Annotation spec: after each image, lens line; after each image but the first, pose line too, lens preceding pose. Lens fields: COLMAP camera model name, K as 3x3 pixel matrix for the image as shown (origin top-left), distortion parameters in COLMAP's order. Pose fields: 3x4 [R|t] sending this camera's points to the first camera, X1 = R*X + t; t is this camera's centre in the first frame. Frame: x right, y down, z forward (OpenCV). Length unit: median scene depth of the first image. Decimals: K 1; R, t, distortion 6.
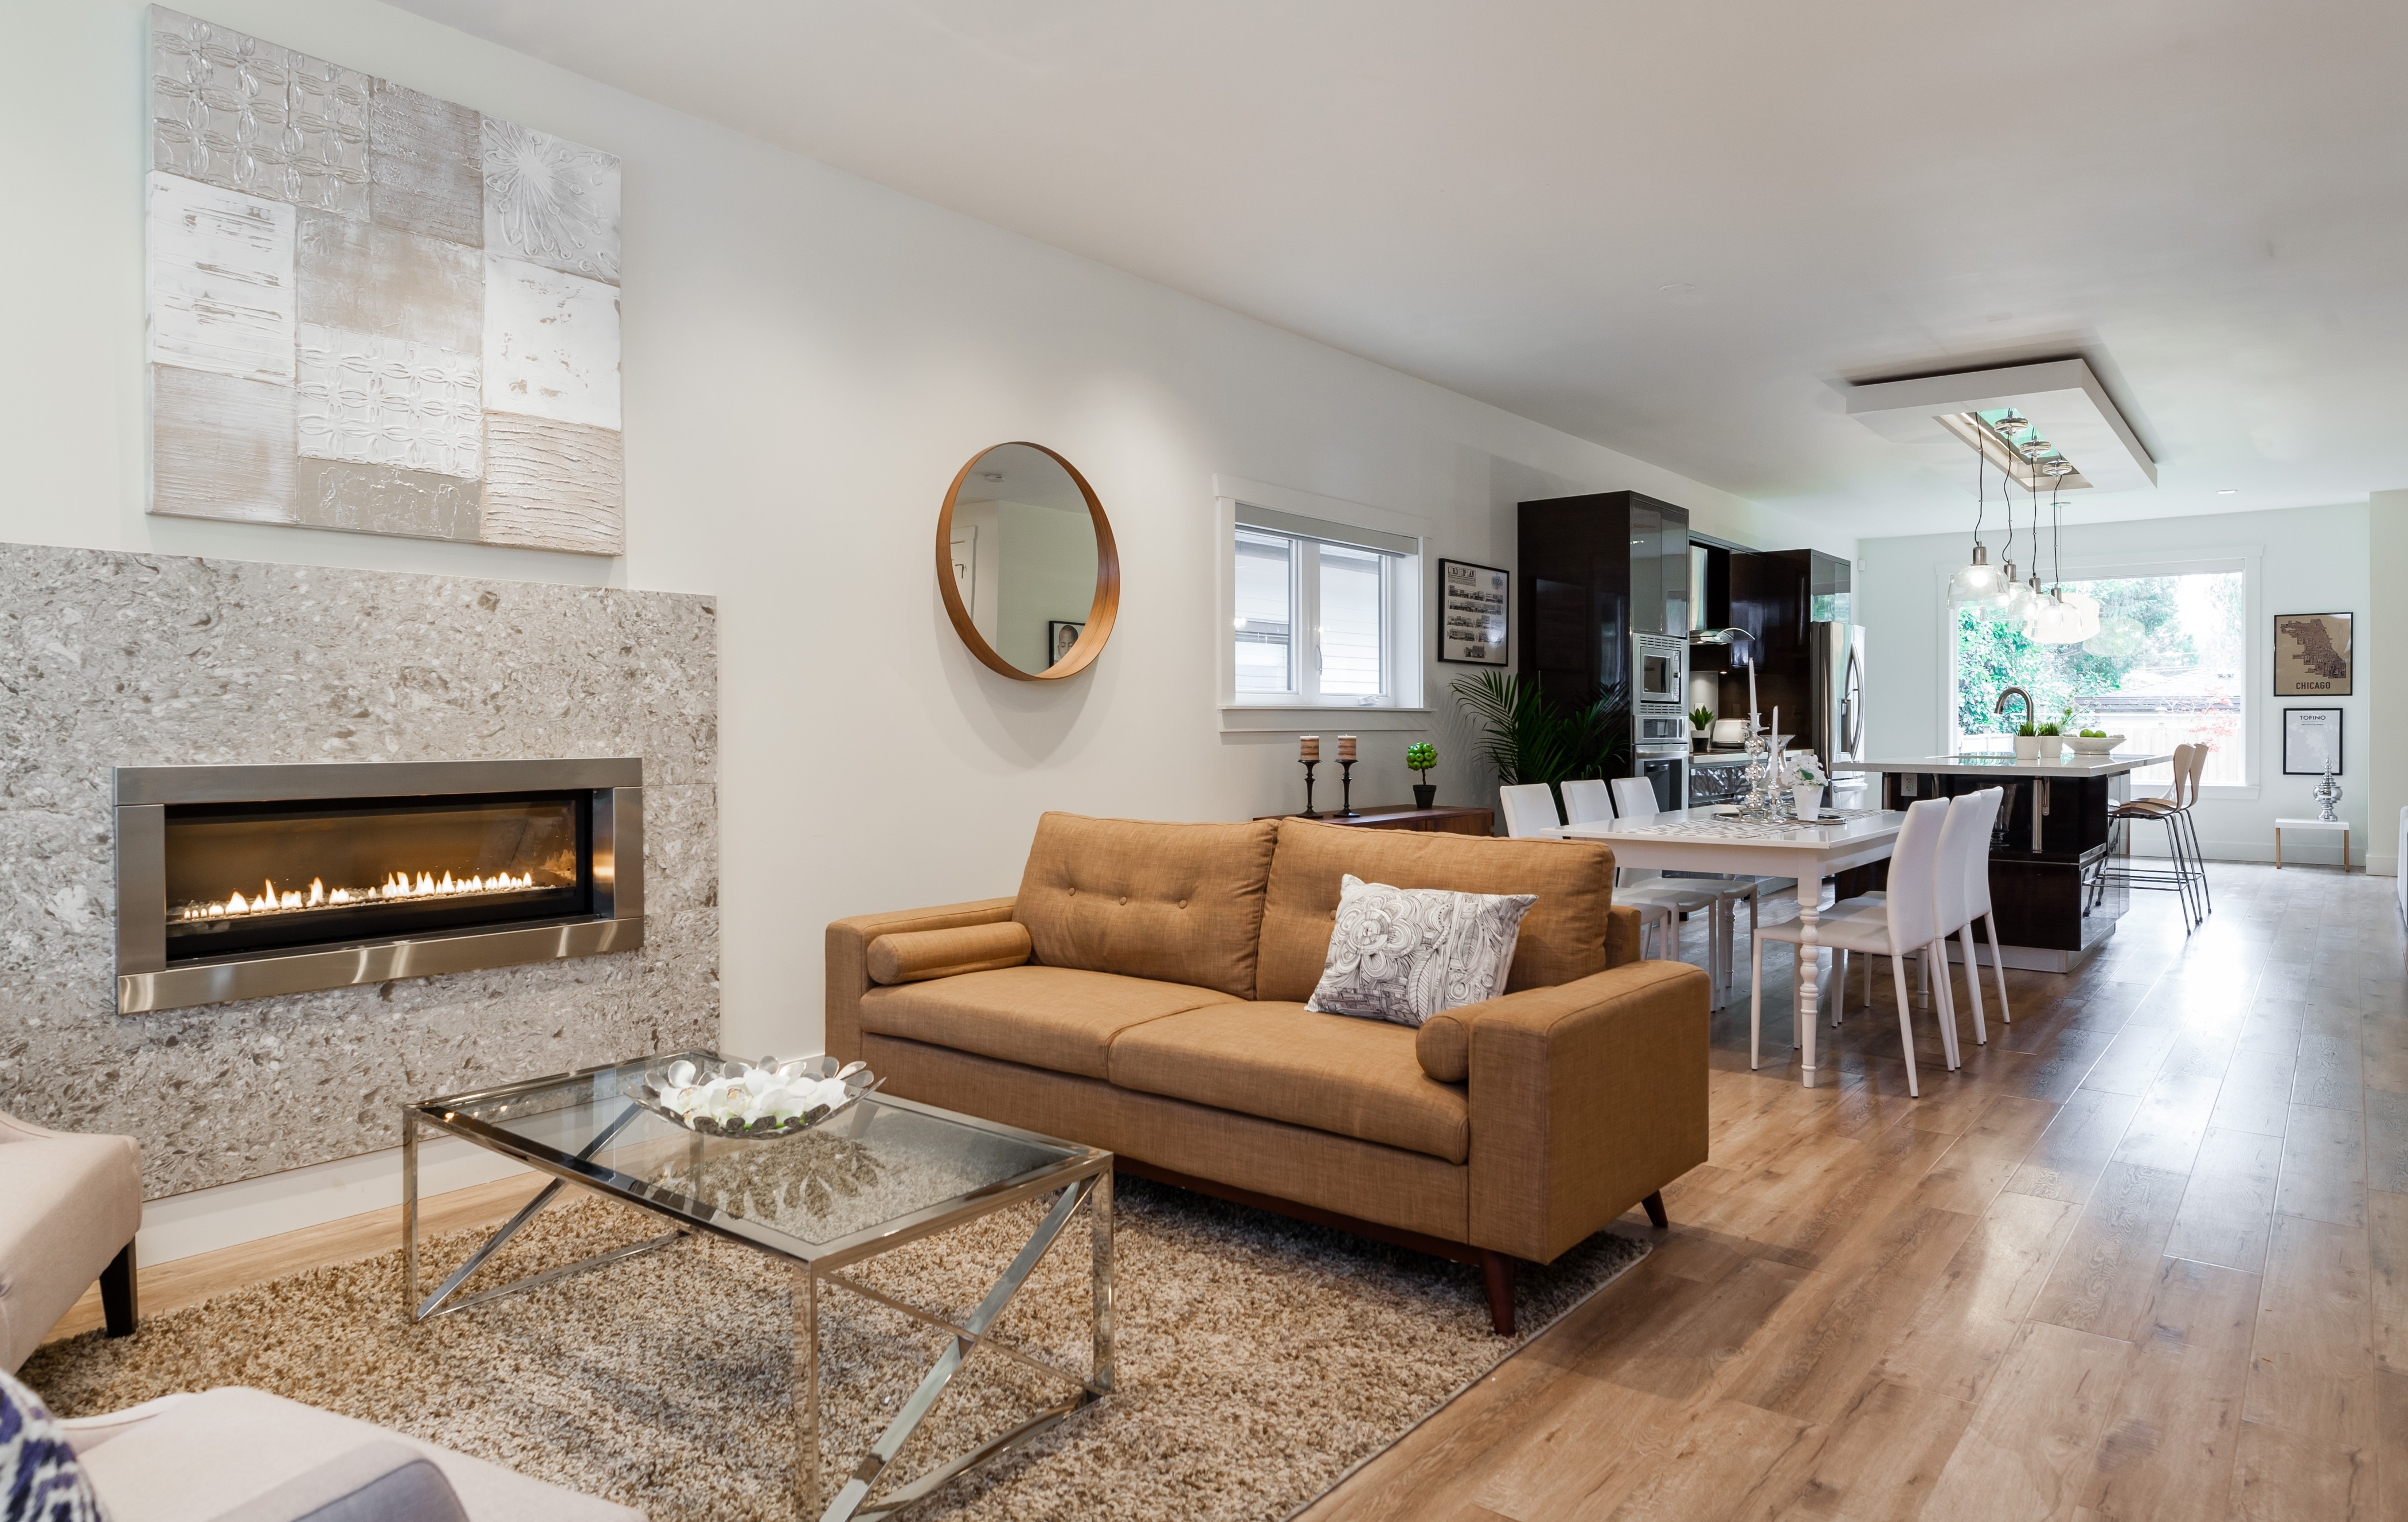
lens RADIAL K [[1437.5, 0, 1205.8], [0, 1437.5, 743.5], [0, 0, 1]] dist [0.005756, -0.002432]
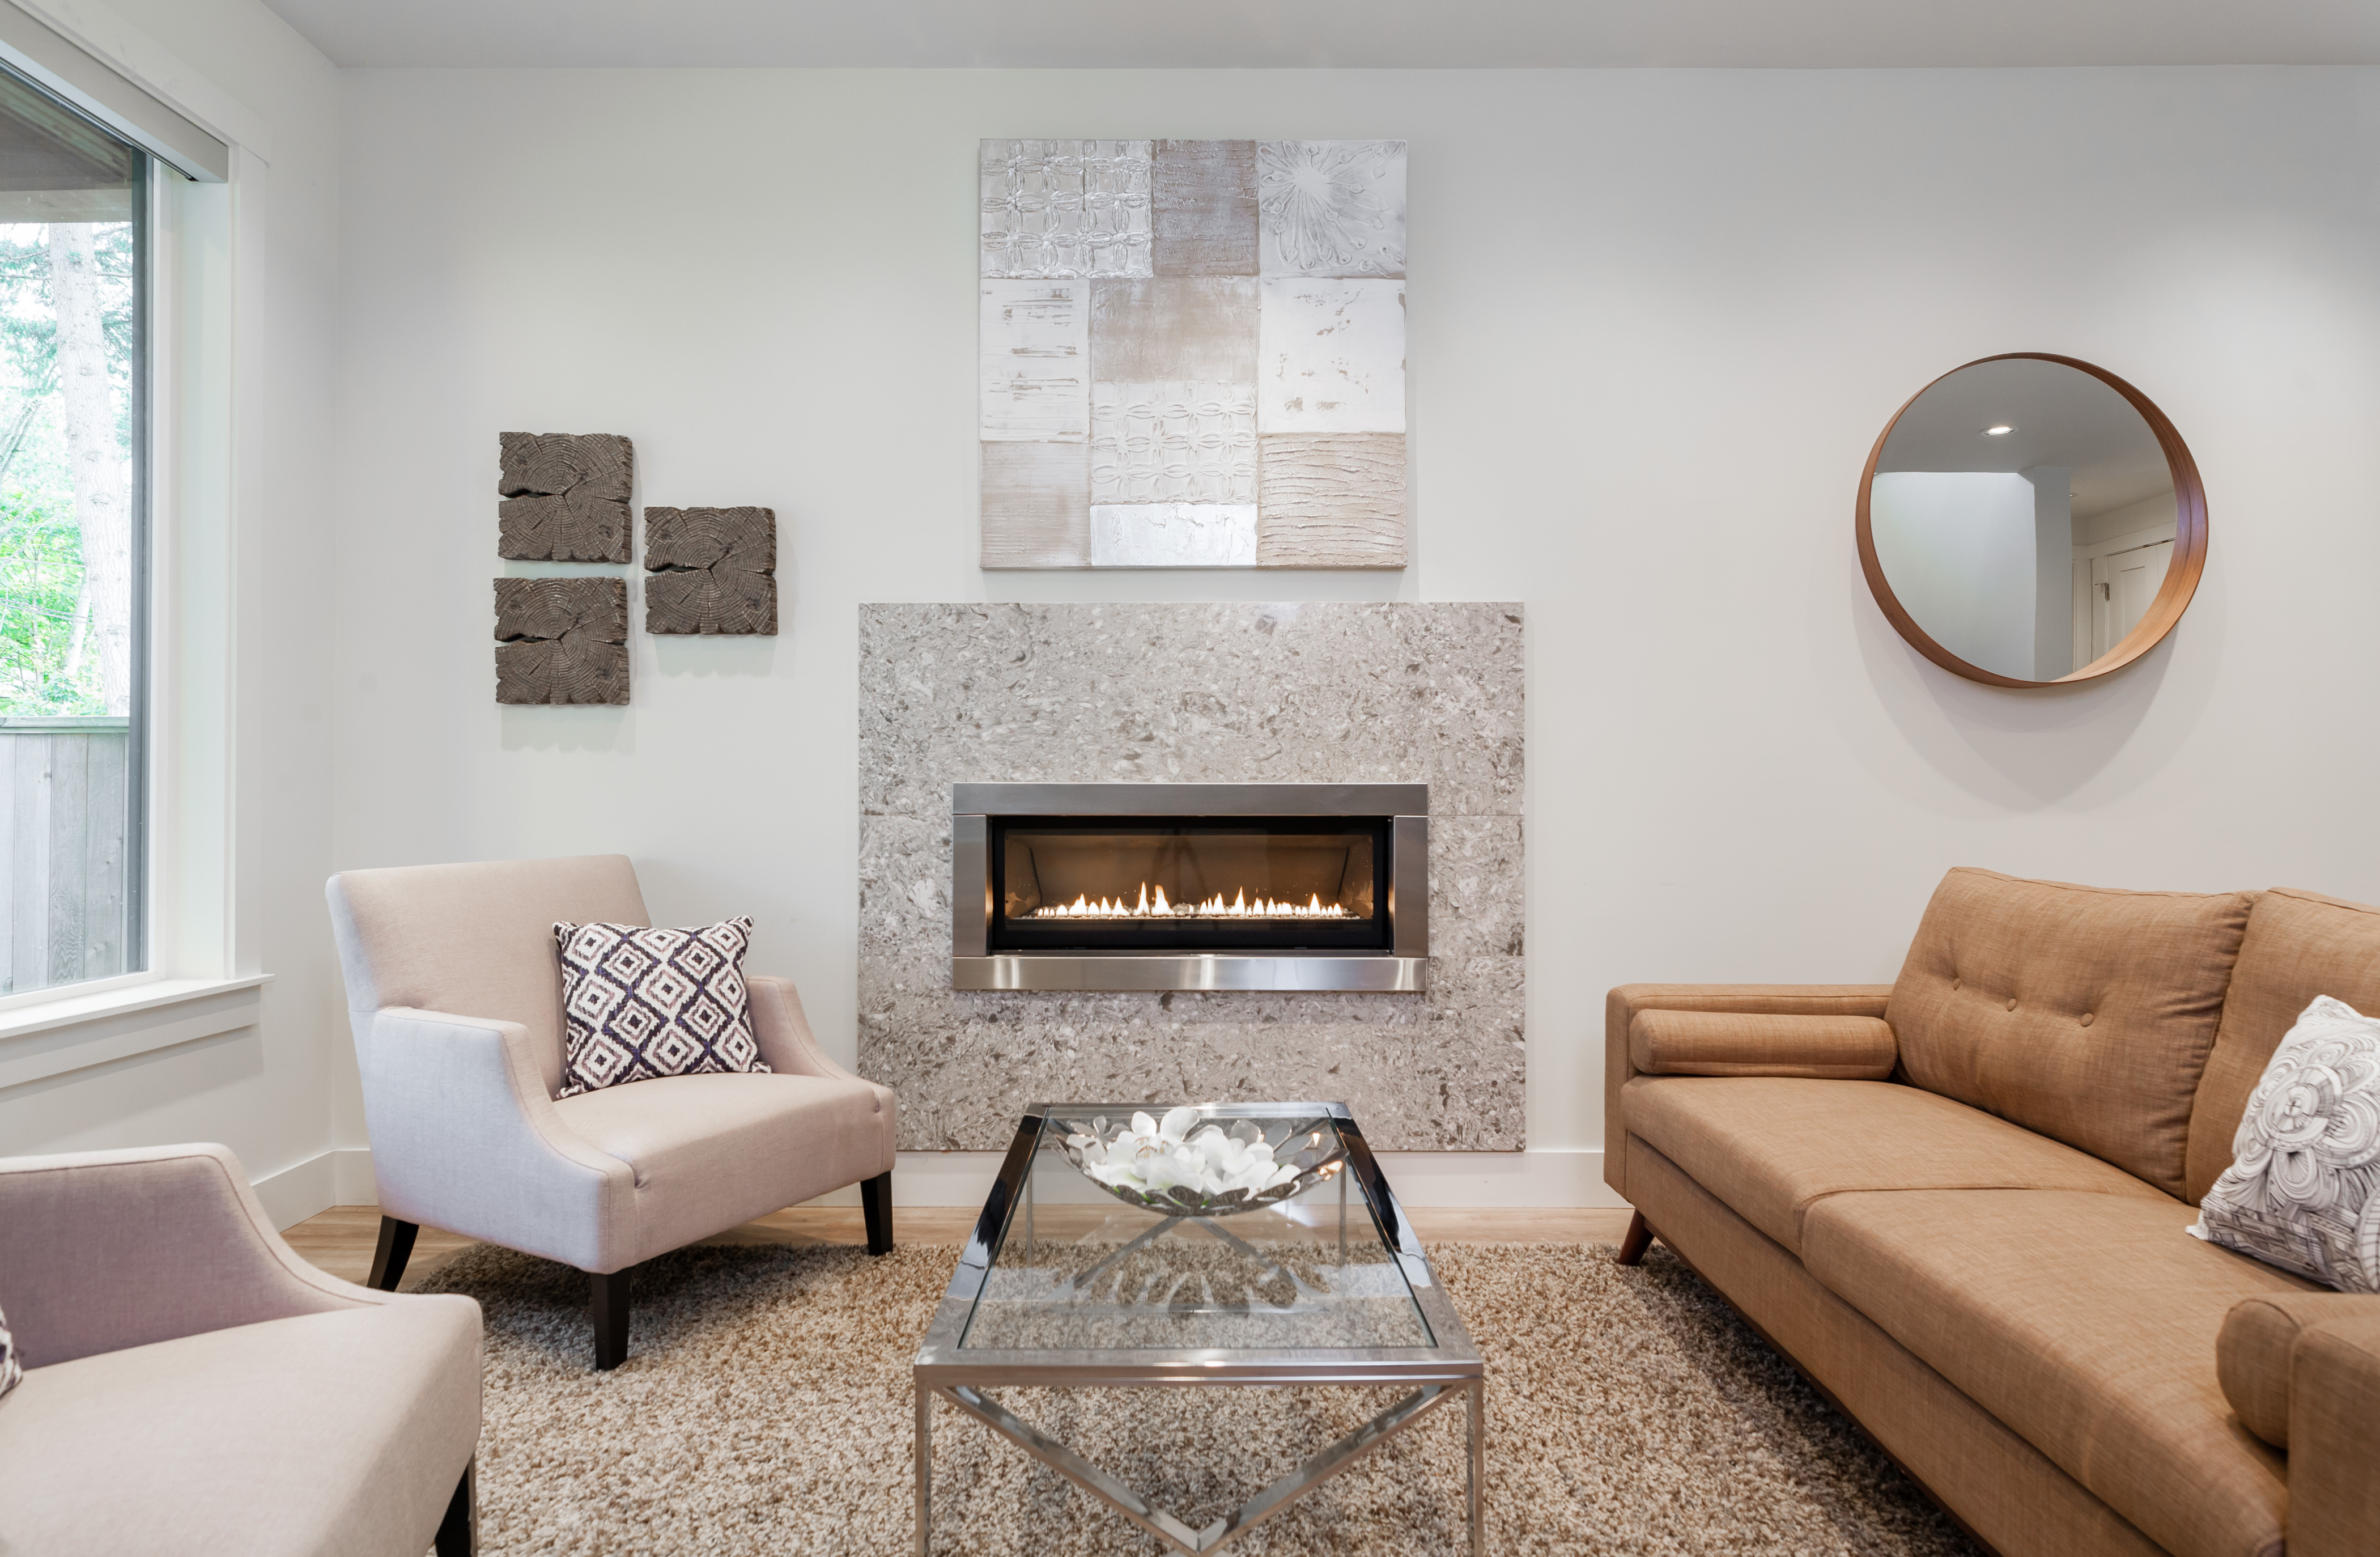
lens RADIAL K [[1427.0, 0, 1187.3], [0, 1427.0, 787.4], [0, 0, 1]] dist [-0.001050, -0.000693]
pose [[0.621108, 0.000085, -0.783725, 0.251930], [-0.011951, 0.999885, -0.009363, 0.024826], [0.783634, 0.015182, 0.621037, 0.352262]]
